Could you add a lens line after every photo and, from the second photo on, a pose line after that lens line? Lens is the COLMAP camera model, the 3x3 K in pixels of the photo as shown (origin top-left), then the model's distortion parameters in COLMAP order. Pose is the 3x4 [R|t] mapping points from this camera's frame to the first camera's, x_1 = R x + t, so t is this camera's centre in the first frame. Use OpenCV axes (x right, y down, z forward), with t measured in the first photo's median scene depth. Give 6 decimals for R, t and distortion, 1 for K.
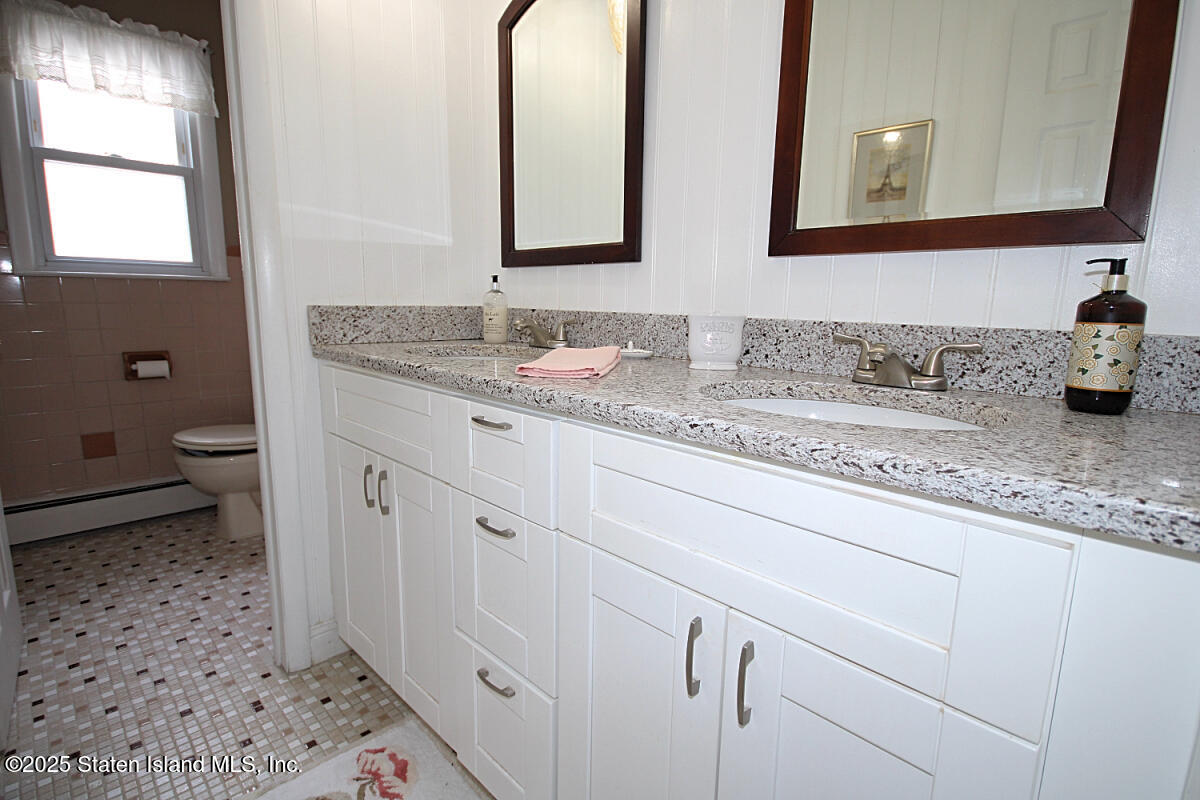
lens RADIAL K [[581.5, 0, 600.0], [0, 581.5, 400.0], [0, 0, 1]] dist [0.021350, -0.015586]
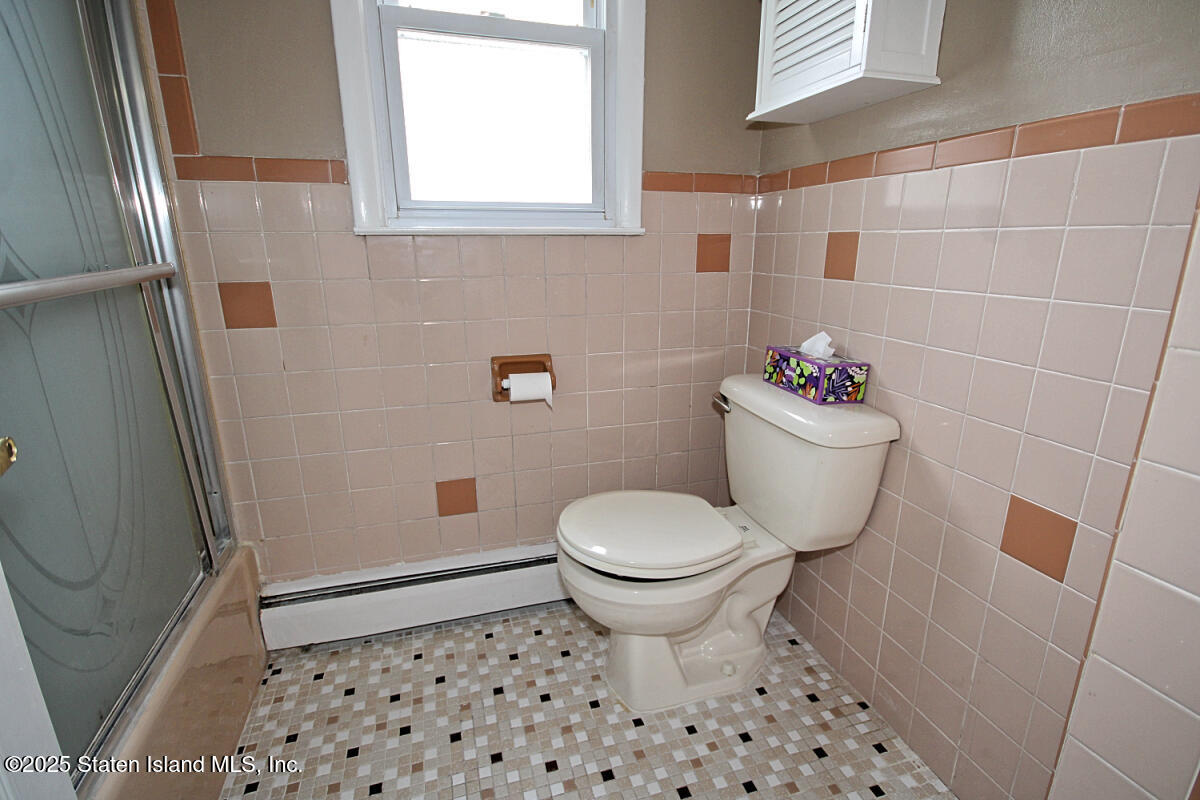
lens RADIAL K [[581.5, 0, 600.0], [0, 581.5, 400.0], [0, 0, 1]] dist [0.021350, -0.015586]
pose [[0.882325, 0.103552, -0.459107, -0.426531], [-0.060896, 0.992413, 0.106808, -0.110099], [0.466684, -0.066282, 0.881937, 0.506978]]
